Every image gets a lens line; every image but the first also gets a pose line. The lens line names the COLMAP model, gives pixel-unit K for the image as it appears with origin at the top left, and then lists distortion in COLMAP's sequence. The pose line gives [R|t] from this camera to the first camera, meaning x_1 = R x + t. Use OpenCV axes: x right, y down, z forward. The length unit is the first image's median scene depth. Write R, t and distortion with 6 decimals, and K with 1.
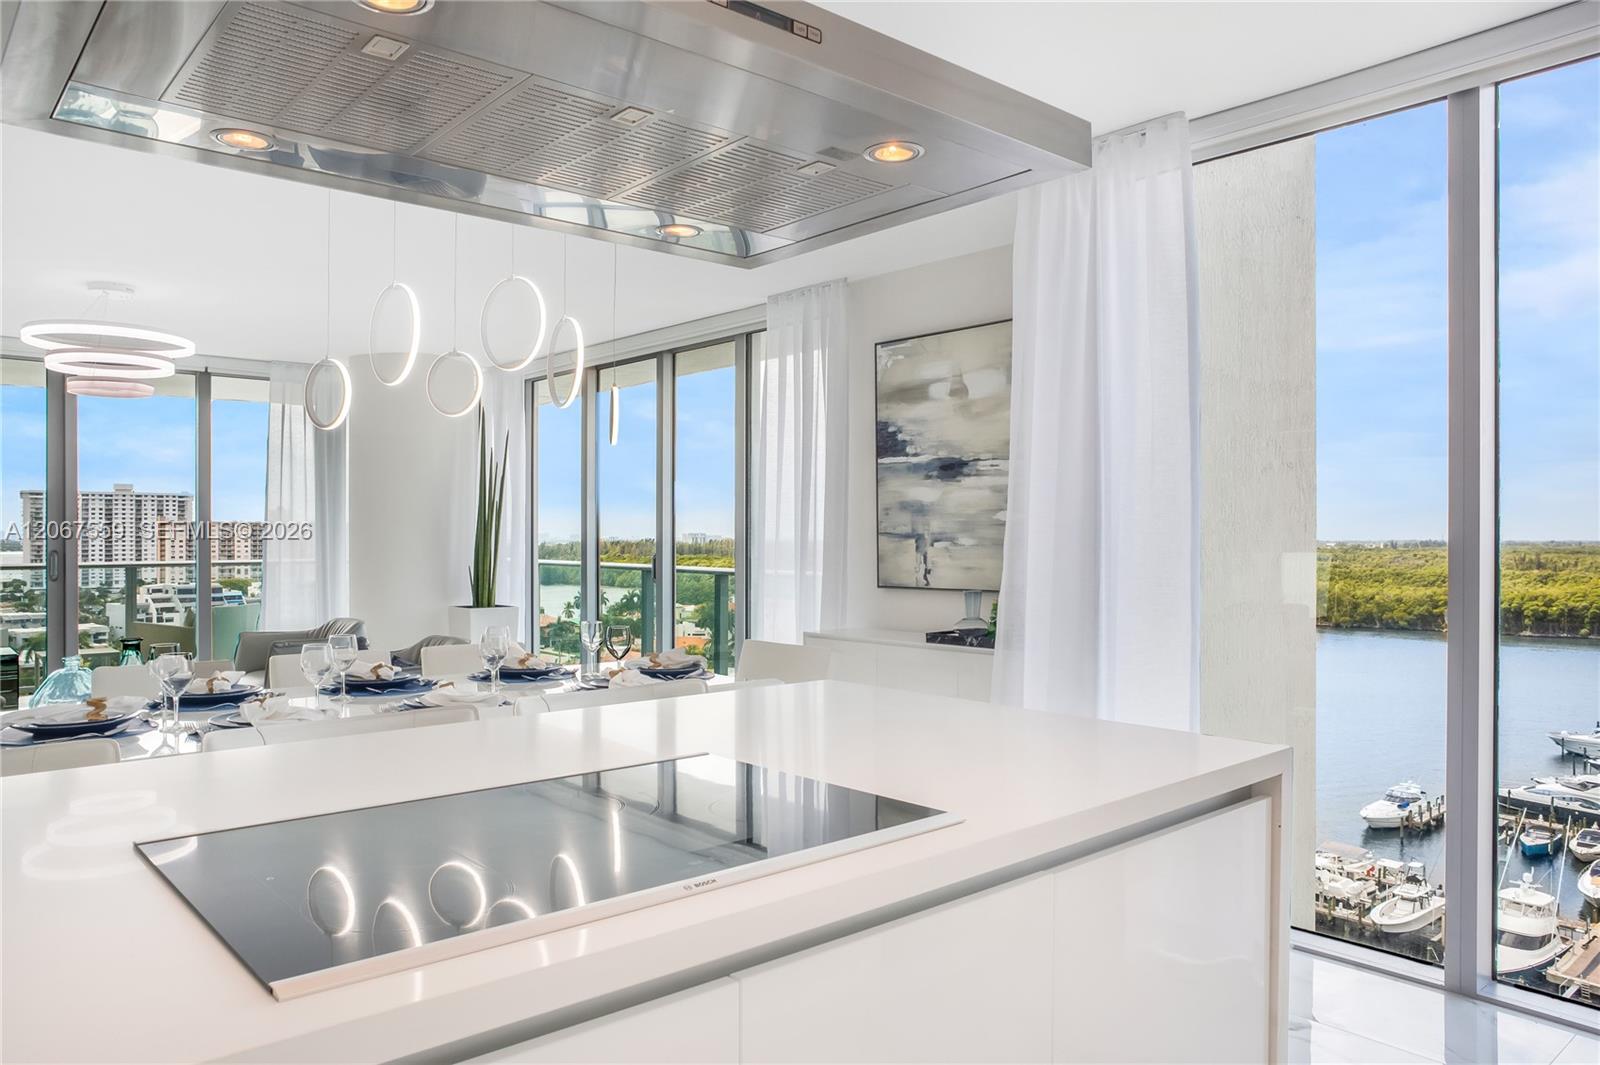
lens RADIAL K [[1108.0, 0, 800.0], [0, 1108.0, 532.5], [0, 0, 1]] dist [-0.048957, 0.000458]
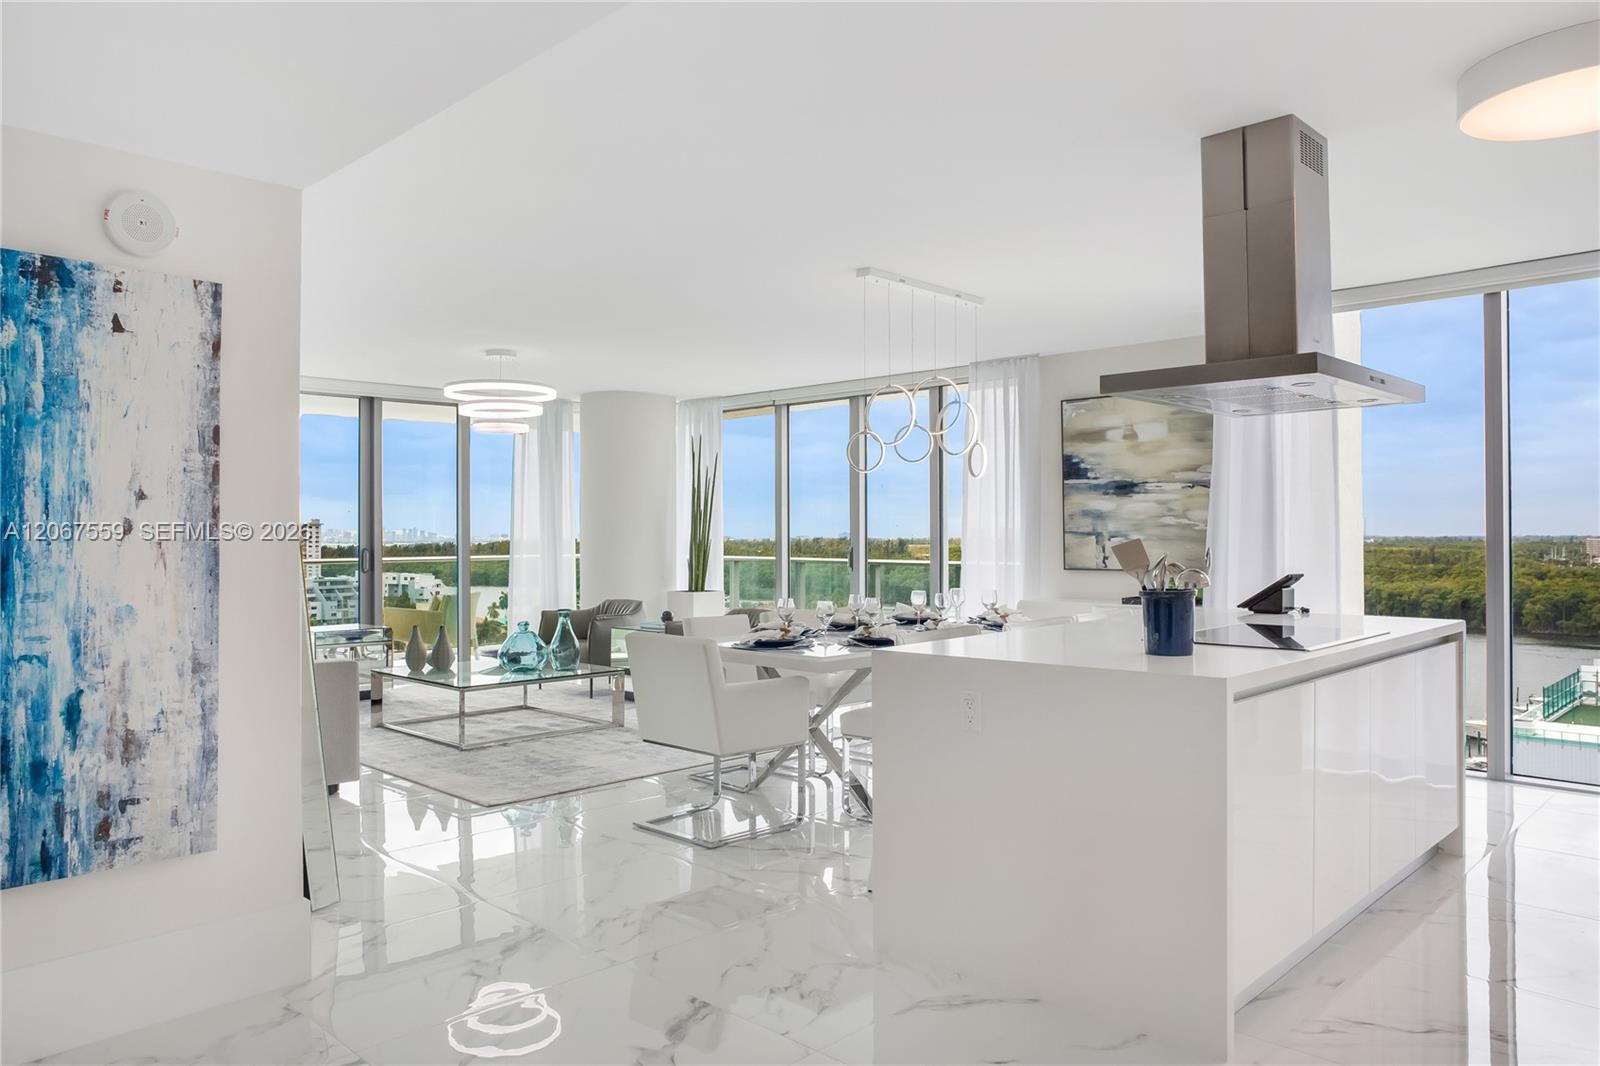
lens RADIAL K [[1100.8, 0, 800.0], [0, 1100.8, 533.0], [0, 0, 1]] dist [-0.079679, 0.064952]
pose [[0.997608, -0.004971, 0.068943, -0.382094], [0.004882, 0.999987, 0.001448, -0.001967], [-0.068949, -0.001108, 0.997620, -0.411378]]
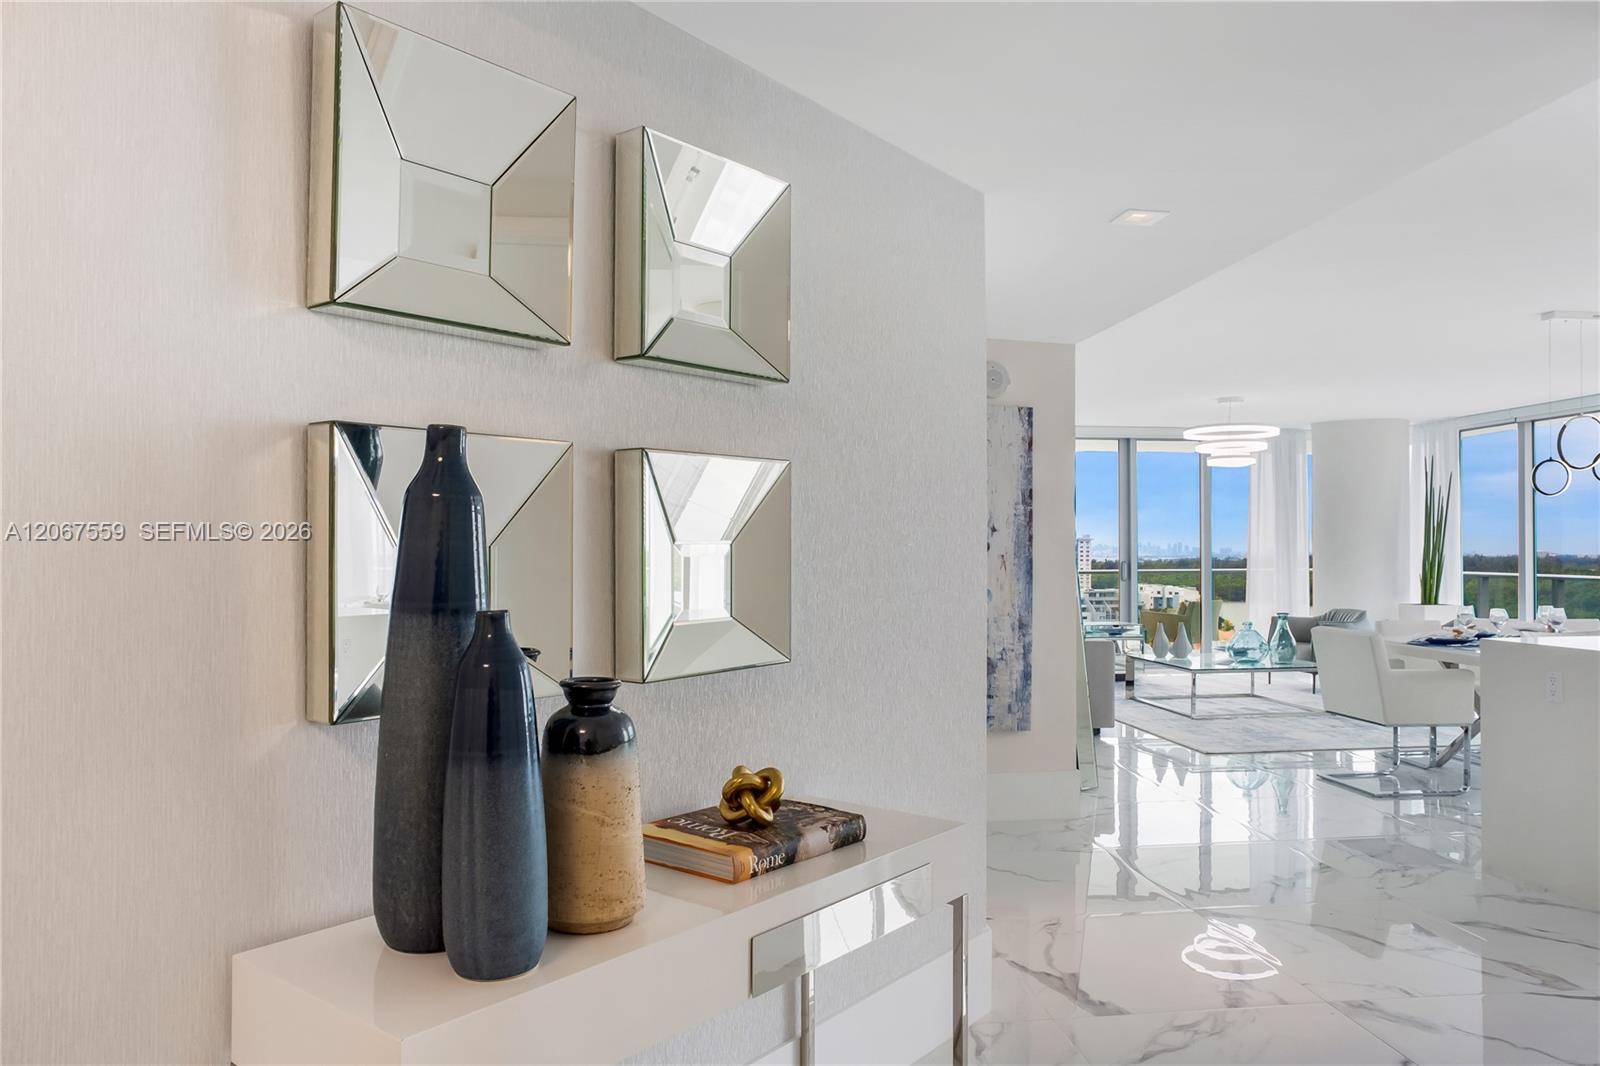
lens RADIAL K [[1088.3, 0, 800.0], [0, 1088.3, 533.0], [0, 0, 1]] dist [-0.078733, 0.076594]
pose [[0.820284, -0.011225, -0.571846, -0.258666], [0.003288, 0.999883, -0.014912, -0.004177], [0.571947, 0.010352, 0.820226, -0.746726]]
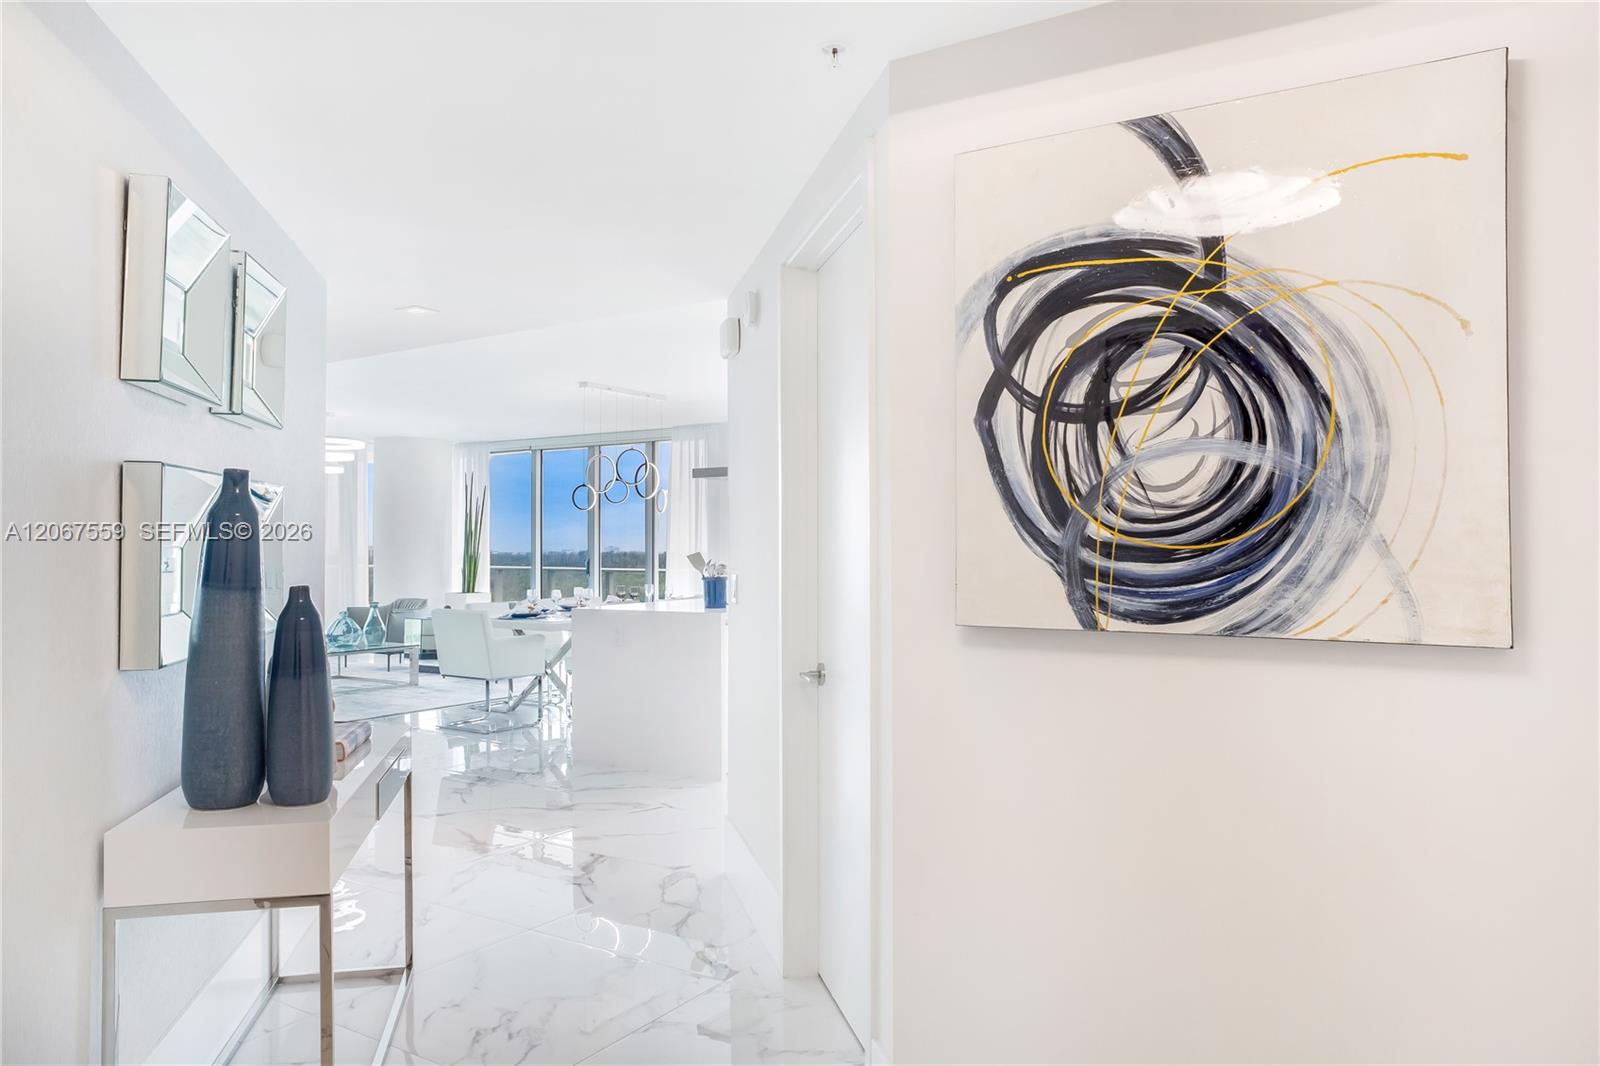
lens RADIAL K [[1100.8, 0, 800.0], [0, 1100.8, 533.0], [0, 0, 1]] dist [-0.079679, 0.064952]
pose [[0.961117, -0.000282, 0.276141, -0.392124], [0.003164, 0.999945, -0.009991, -0.006332], [-0.276123, 0.010476, 0.961065, -1.043765]]
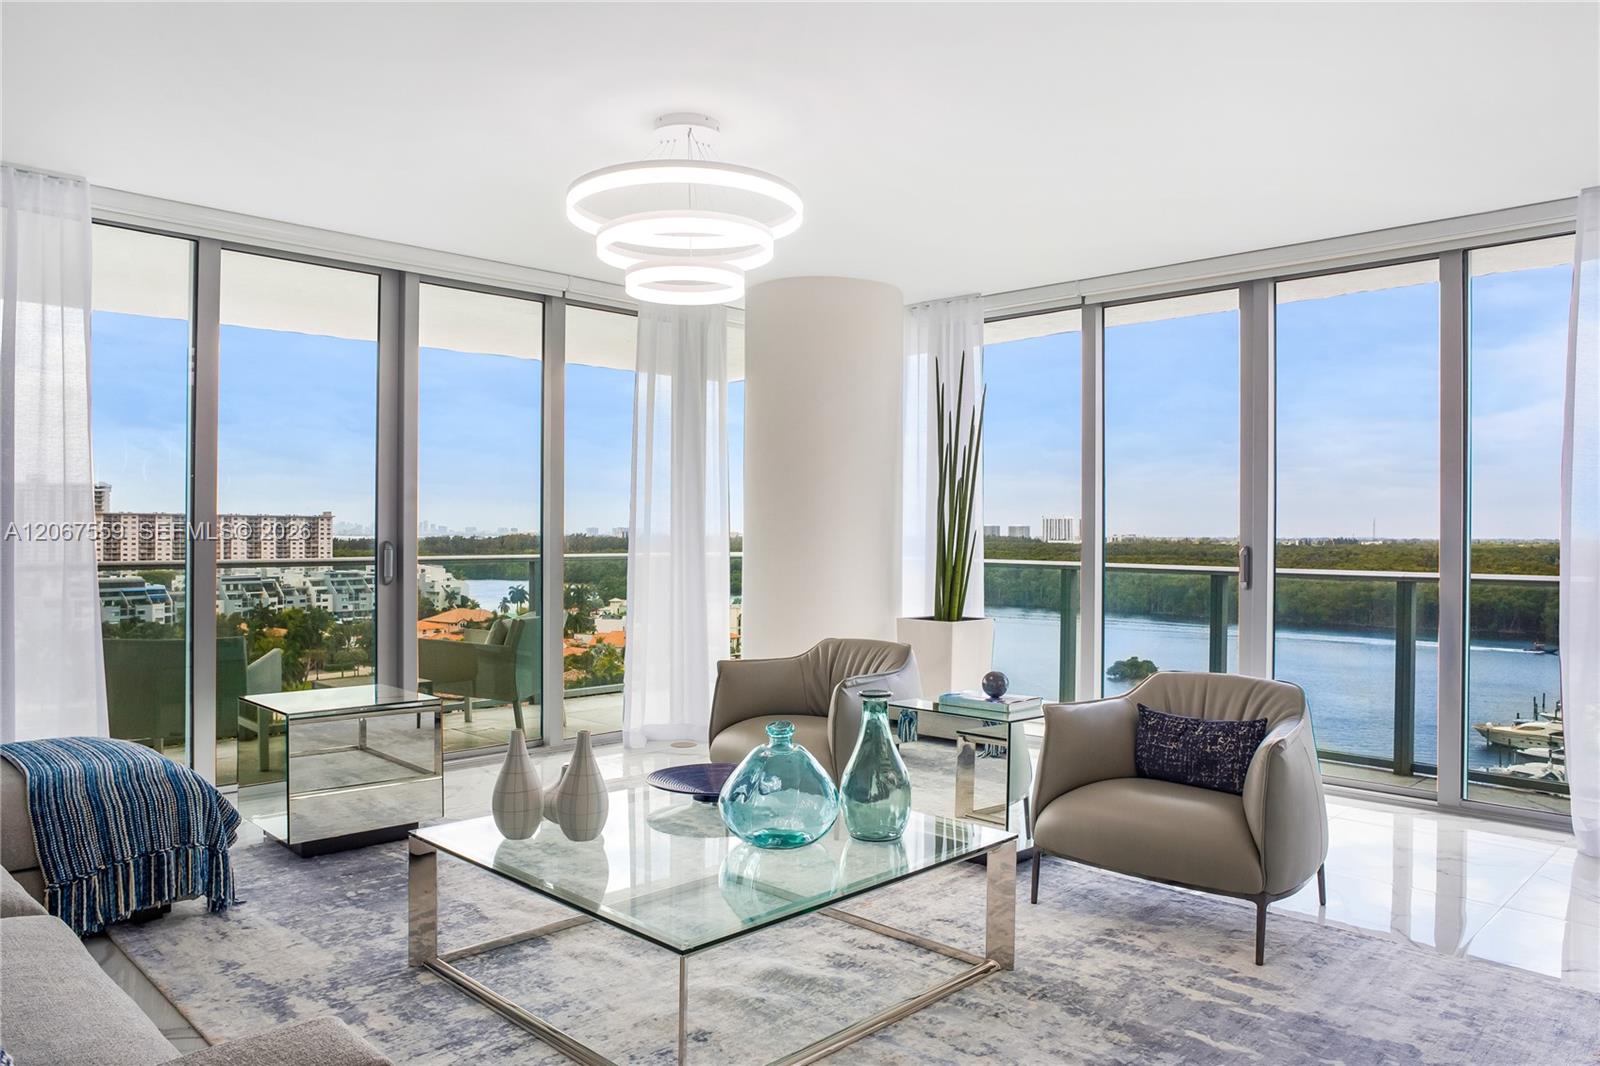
lens RADIAL K [[1100.8, 0, 800.0], [0, 1100.8, 533.0], [0, 0, 1]] dist [-0.079679, 0.064952]
pose [[0.998218, 0.004220, 0.059525, -0.646225], [-0.004493, 0.999980, 0.004449, 0.008762], [-0.059505, -0.004709, 0.998217, 0.381962]]
